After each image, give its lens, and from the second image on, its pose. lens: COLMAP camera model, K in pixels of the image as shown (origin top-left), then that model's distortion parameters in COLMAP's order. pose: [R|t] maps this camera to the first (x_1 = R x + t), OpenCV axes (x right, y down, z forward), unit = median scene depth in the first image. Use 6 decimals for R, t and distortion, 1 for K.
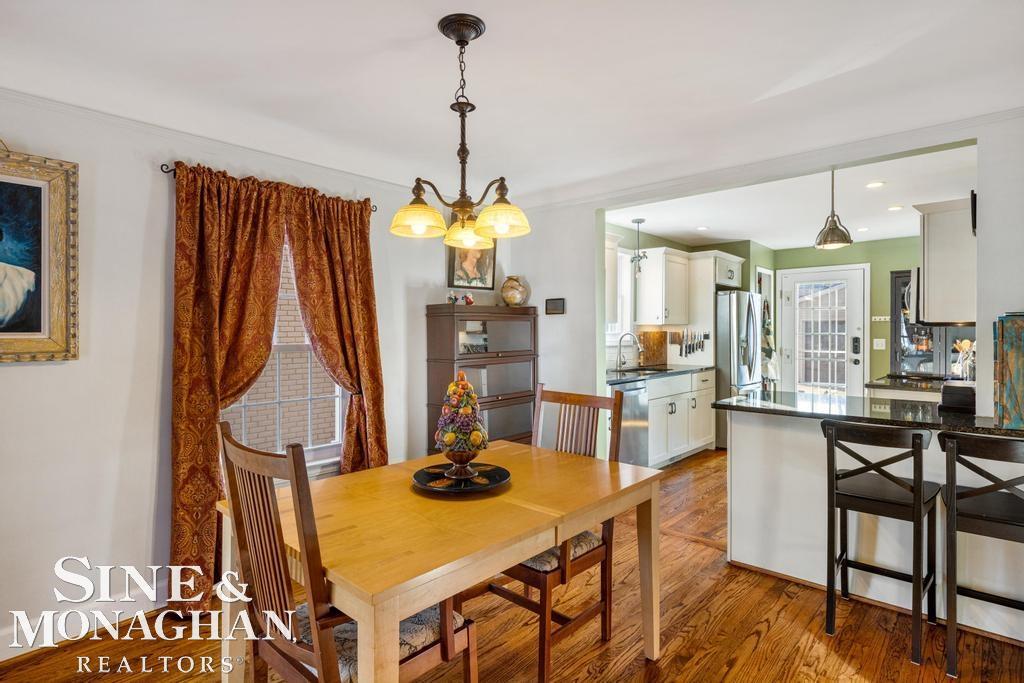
lens RADIAL K [[528.7, 0, 512.0], [0, 528.7, 341.5], [0, 0, 1]] dist [0.004713, -0.000841]
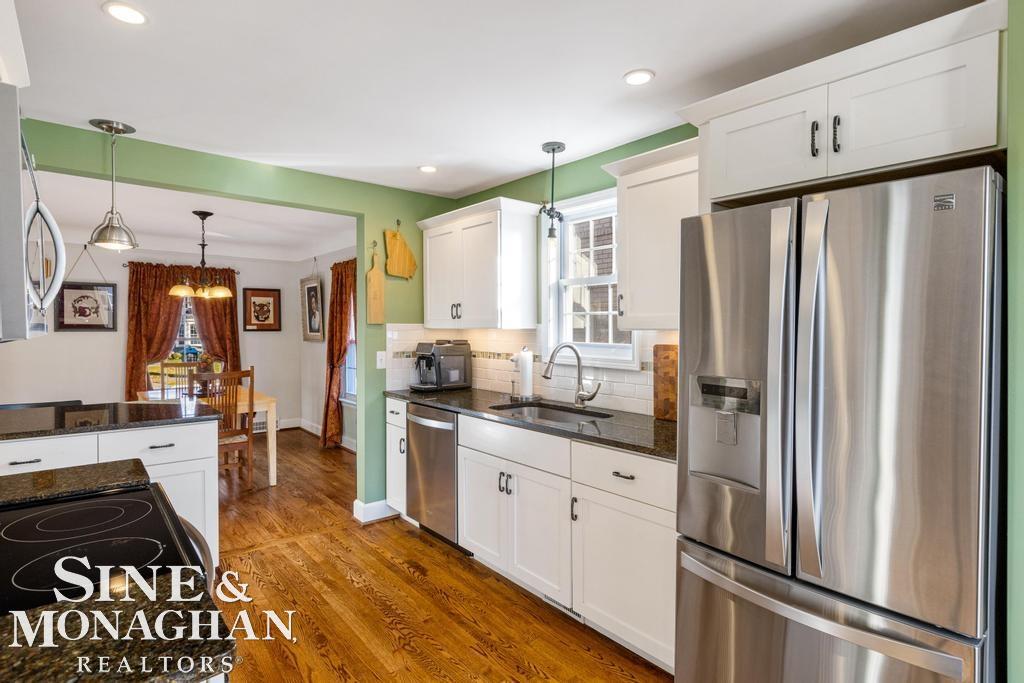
lens RADIAL K [[528.7, 0, 512.0], [0, 528.7, 341.5], [0, 0, 1]] dist [0.004713, -0.000841]
pose [[-0.141339, 0.029316, -0.989527, 0.724896], [-0.022678, 0.999203, 0.032842, -0.033803], [0.989701, 0.027083, -0.140562, 0.929751]]
